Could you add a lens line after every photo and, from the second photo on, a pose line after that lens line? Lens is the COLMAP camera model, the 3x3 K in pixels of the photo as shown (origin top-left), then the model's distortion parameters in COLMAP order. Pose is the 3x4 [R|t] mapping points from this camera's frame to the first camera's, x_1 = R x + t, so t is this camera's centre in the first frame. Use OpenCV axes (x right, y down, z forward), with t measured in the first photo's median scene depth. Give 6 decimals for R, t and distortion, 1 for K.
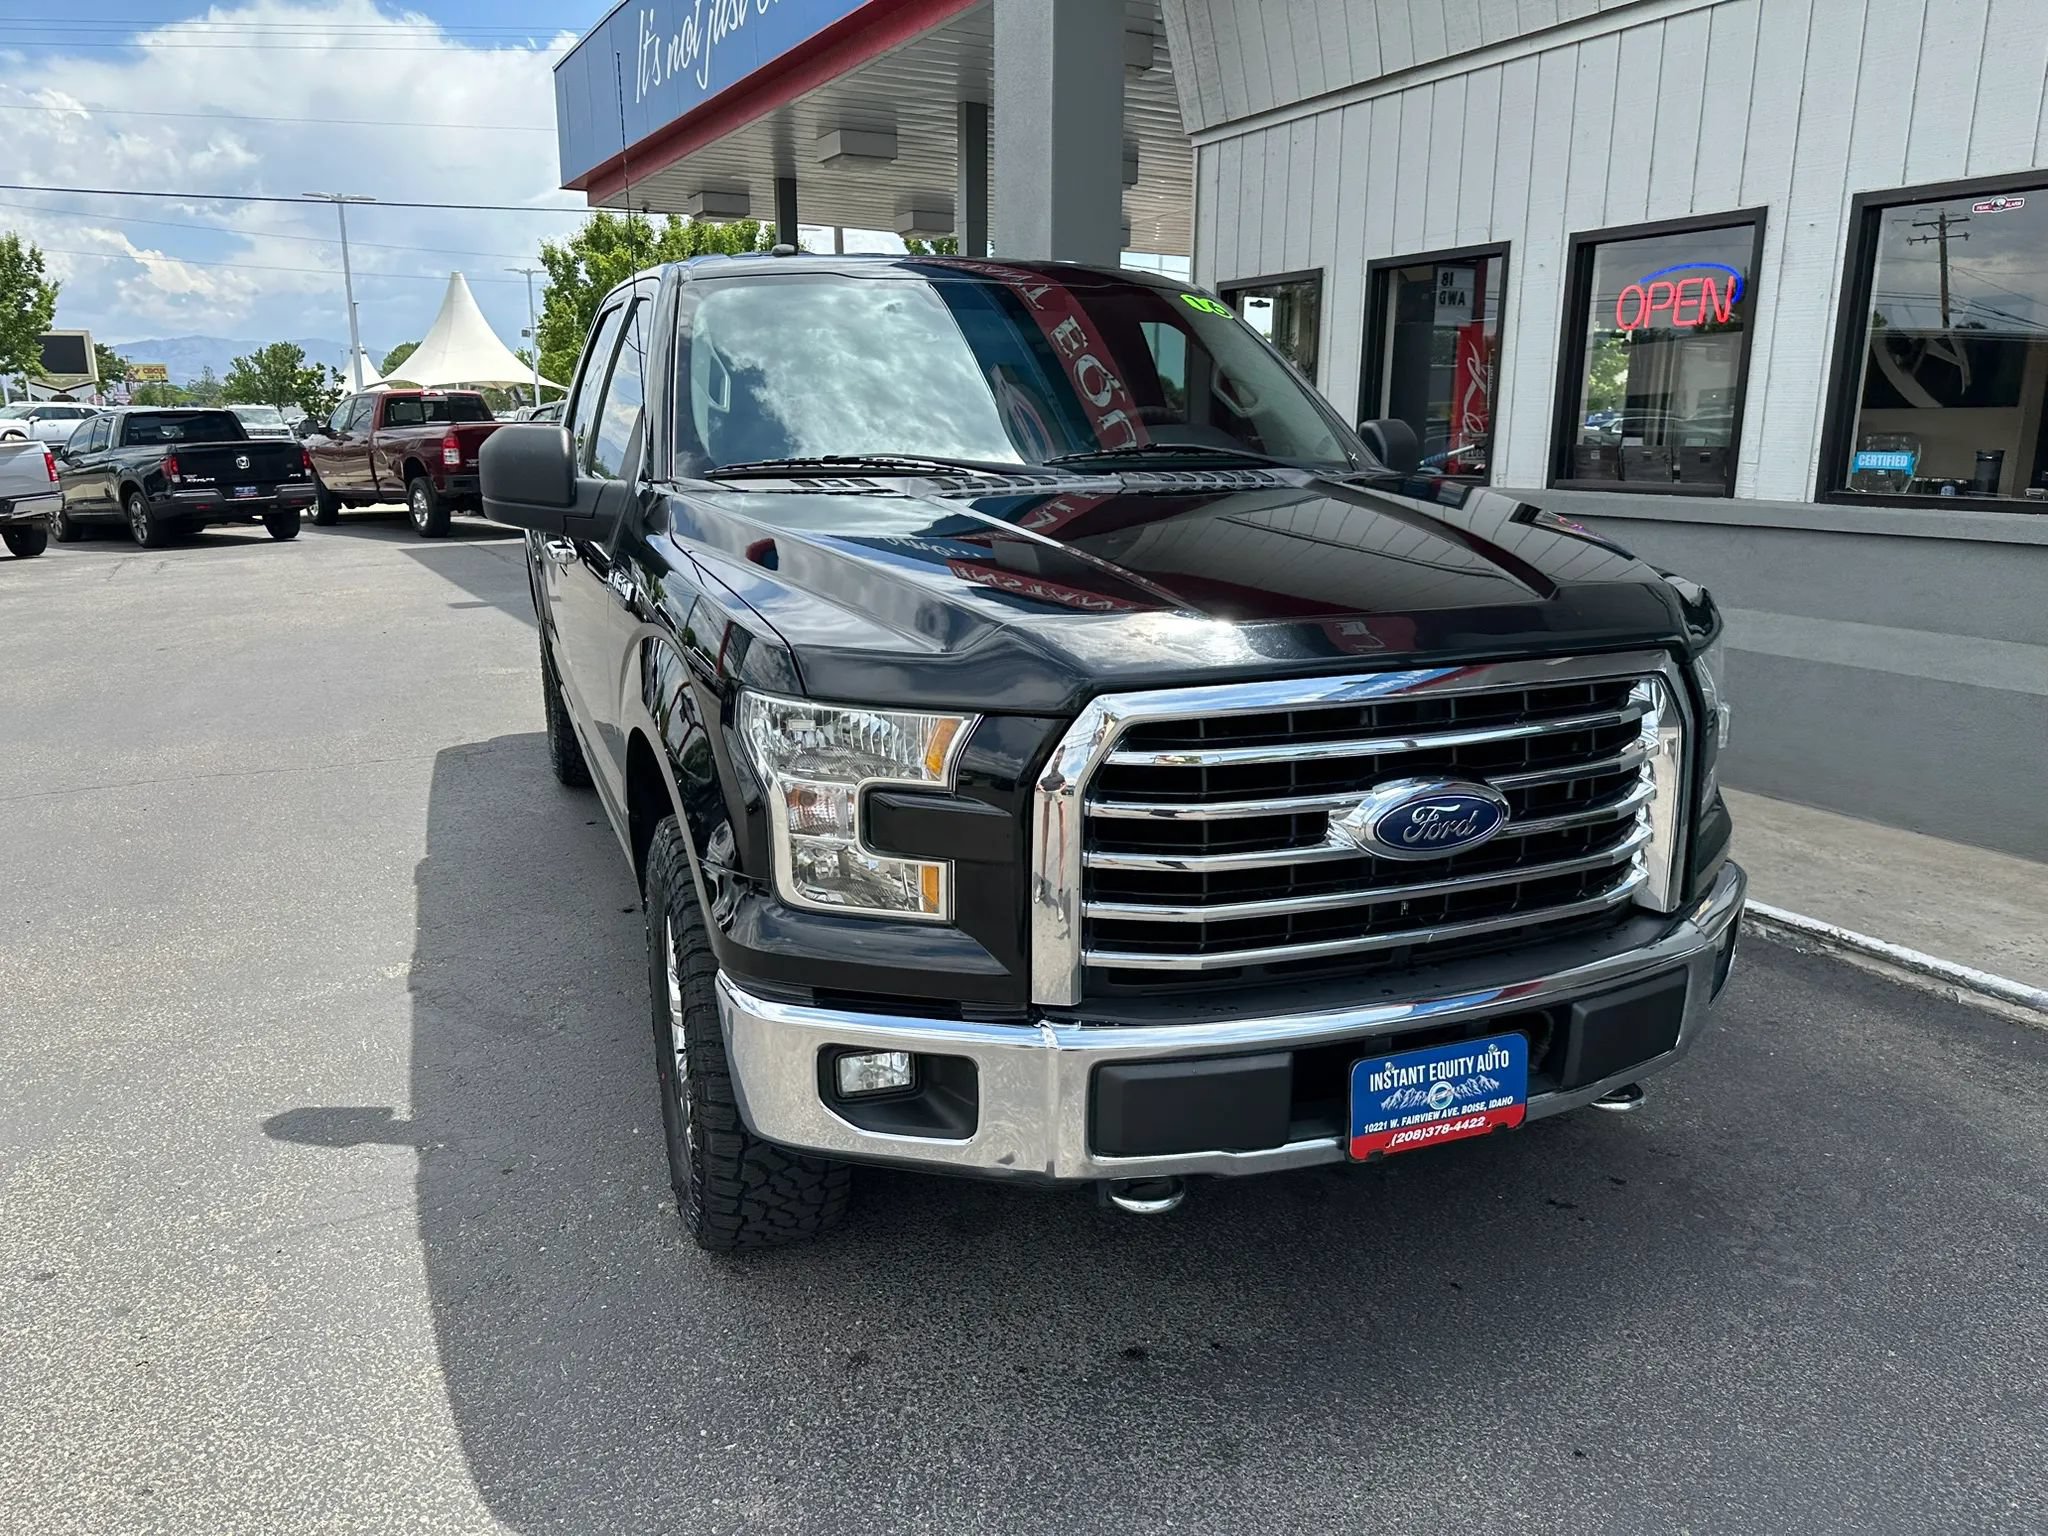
lens RADIAL K [[1441.4, 0, 1008.8], [0, 1441.4, 771.2], [0, 0, 1]] dist [0.033872, -0.040017]
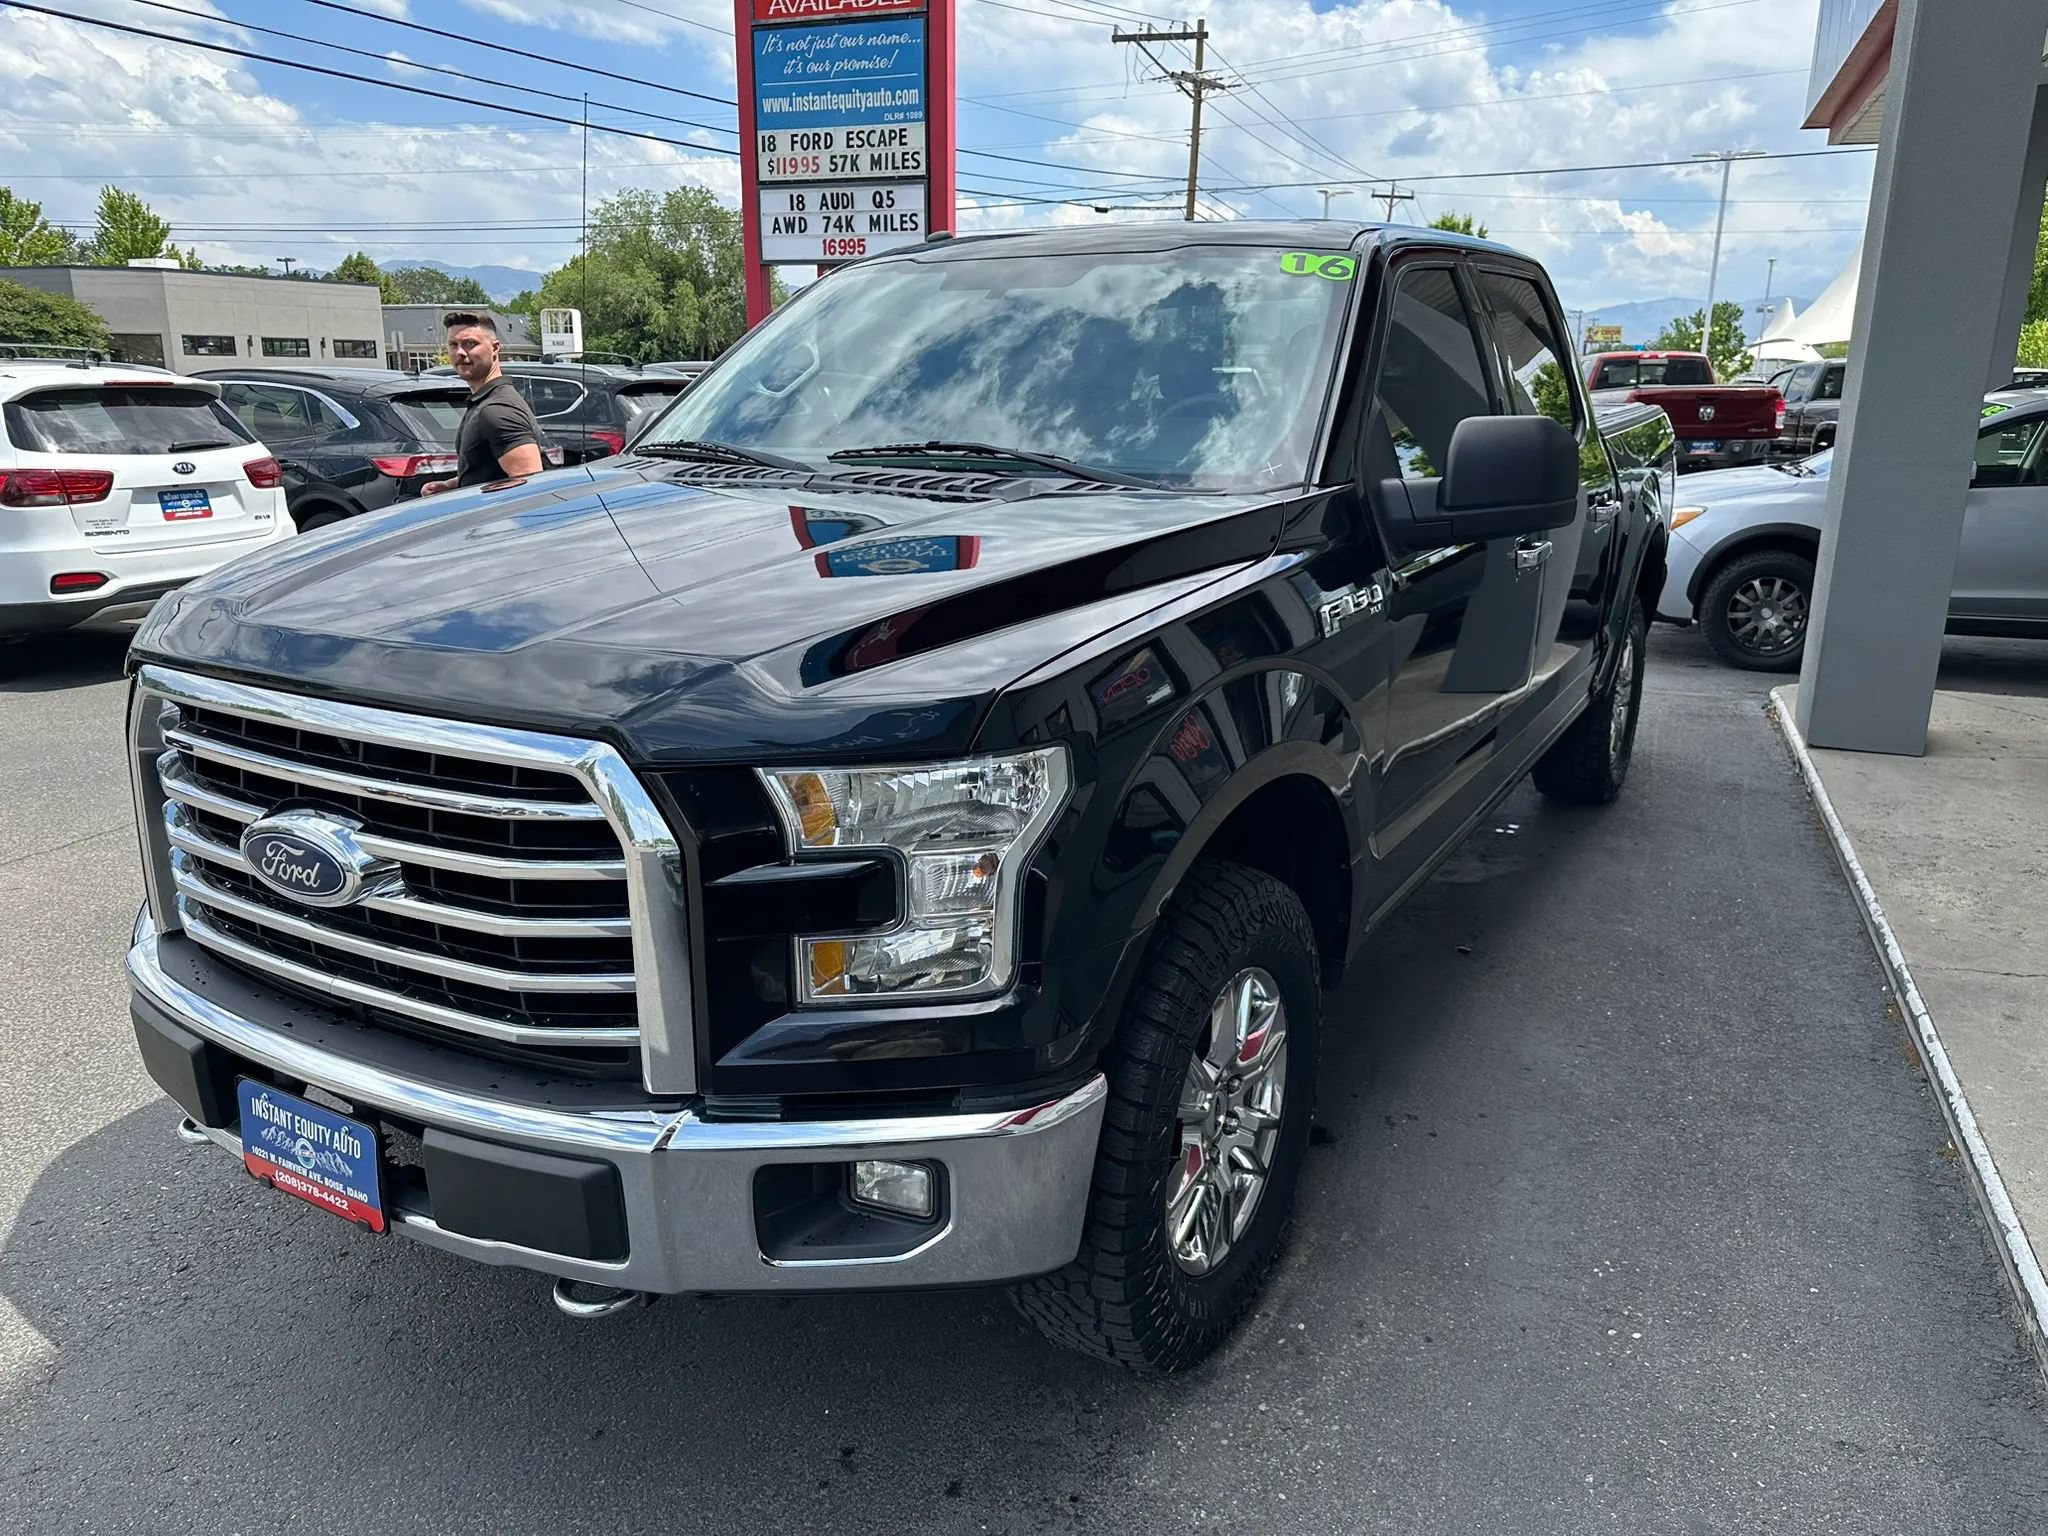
lens RADIAL K [[1441.4, 0, 1007.6], [0, 1441.4, 773.0], [0, 0, 1]] dist [0.033872, -0.040017]
pose [[0.622774, 0.211724, -0.753210, 0.855352], [-0.190505, 0.974751, 0.116483, -0.146251], [0.758854, 0.070948, 0.647384, 0.498380]]
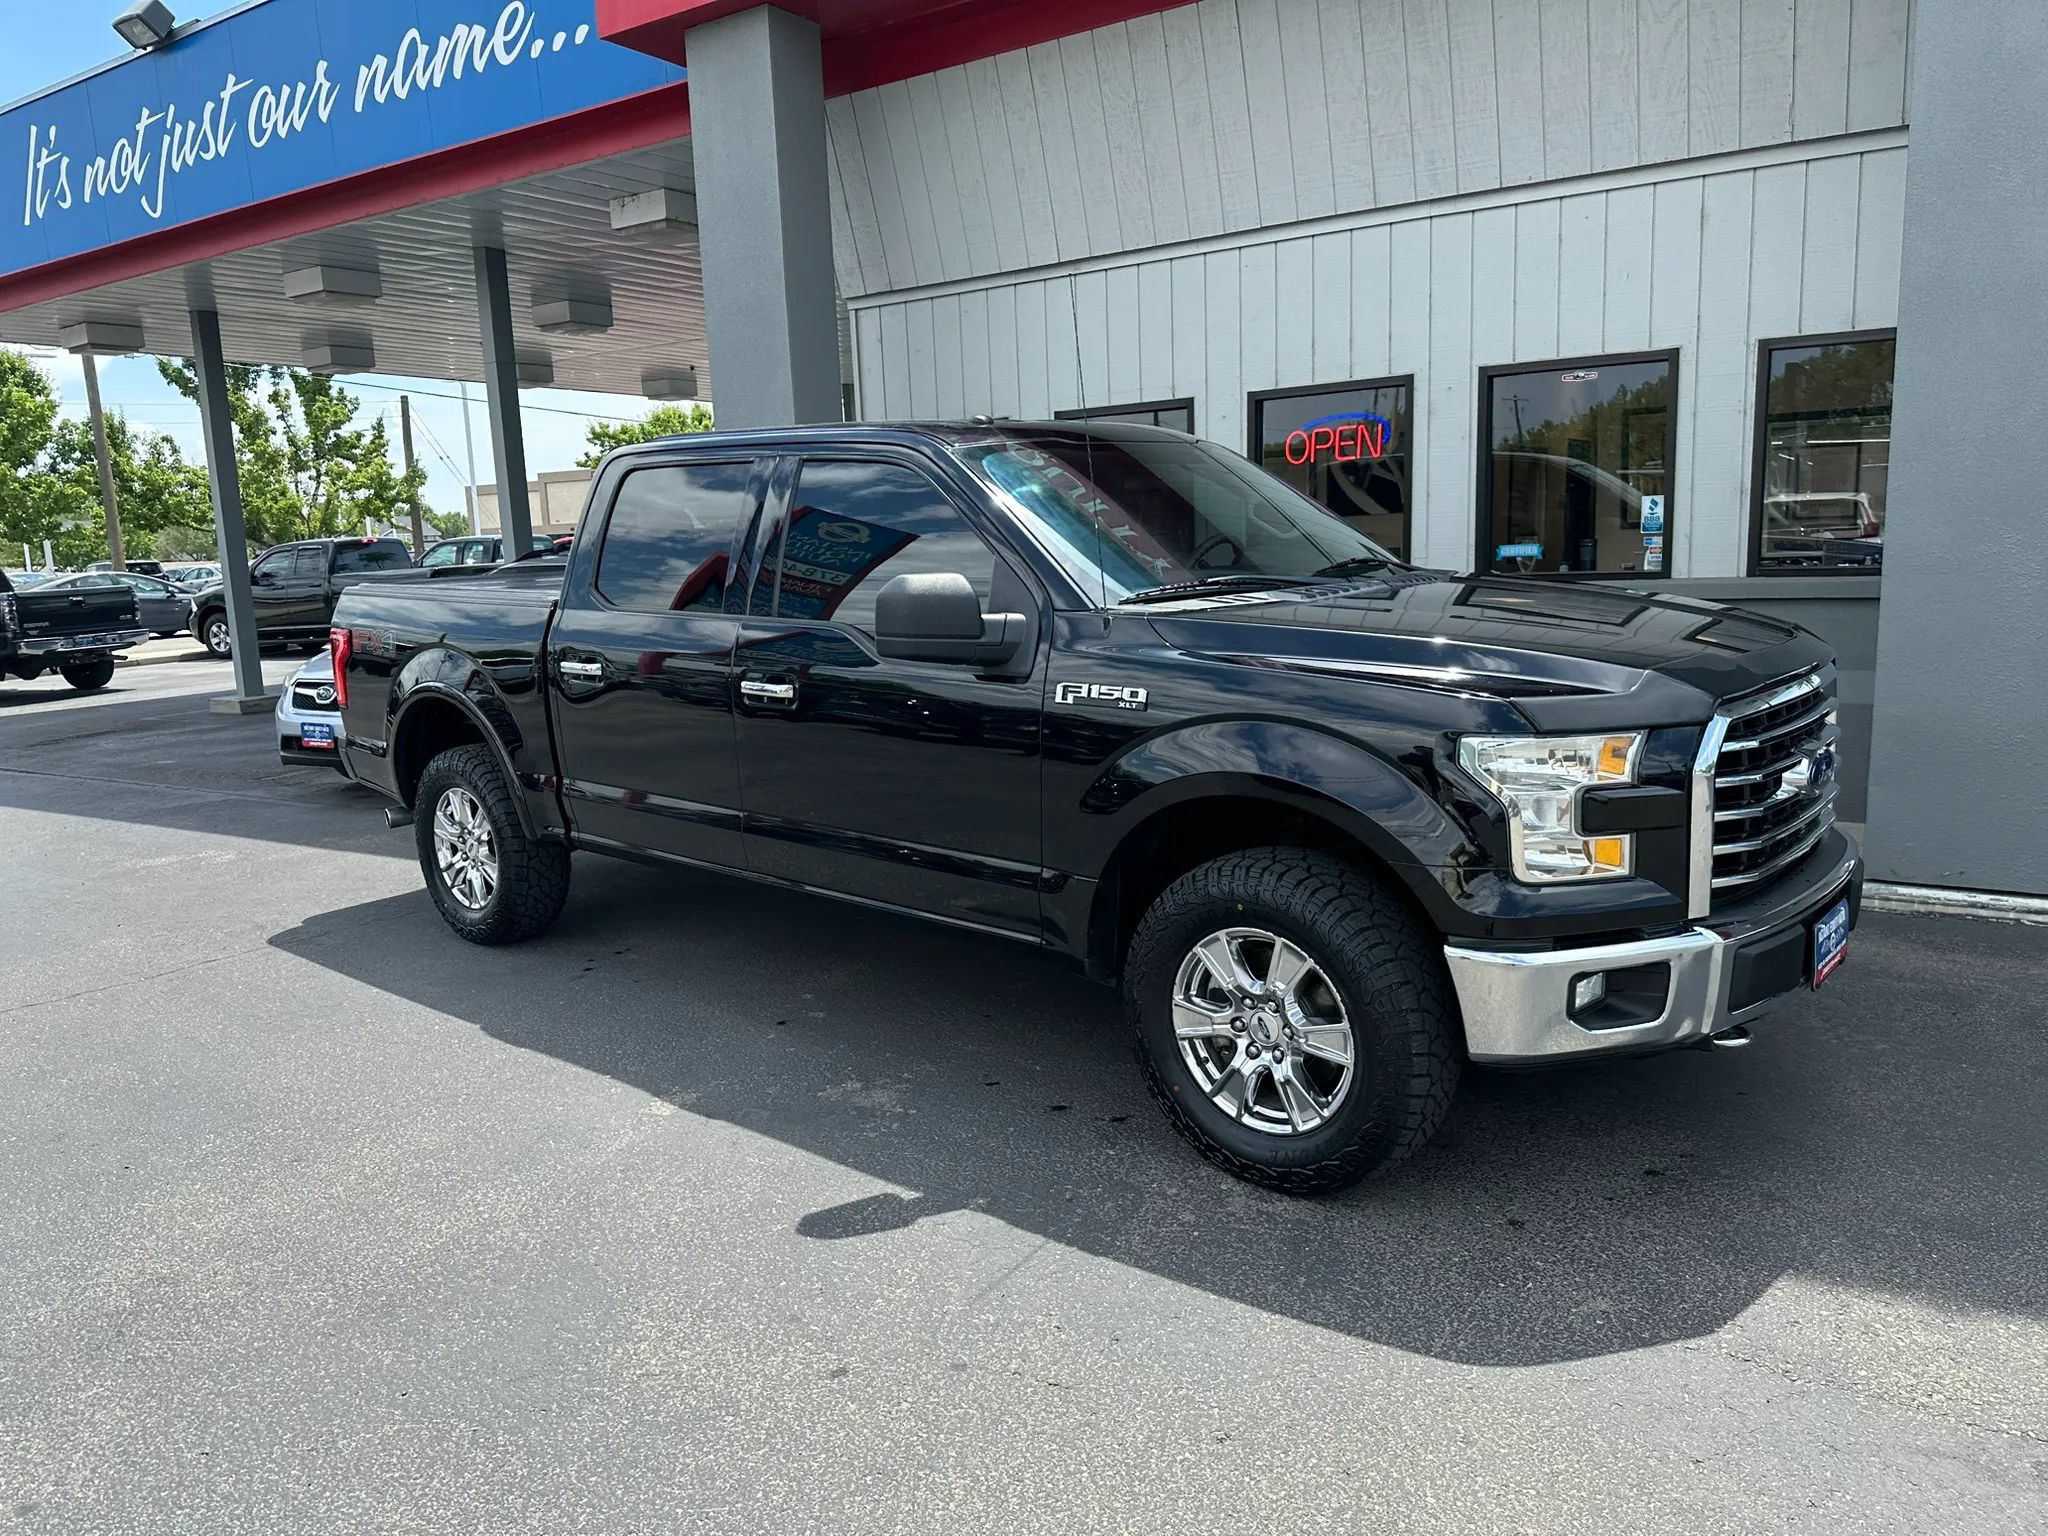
lens RADIAL K [[1441.4, 0, 990.9], [0, 1441.4, 781.4], [0, 0, 1]] dist [0.033872, -0.040017]
pose [[0.888846, -0.117691, 0.442833, -0.788575], [0.150546, 0.987808, -0.039644, -0.019231], [-0.432768, 0.101904, 0.895727, -0.038782]]
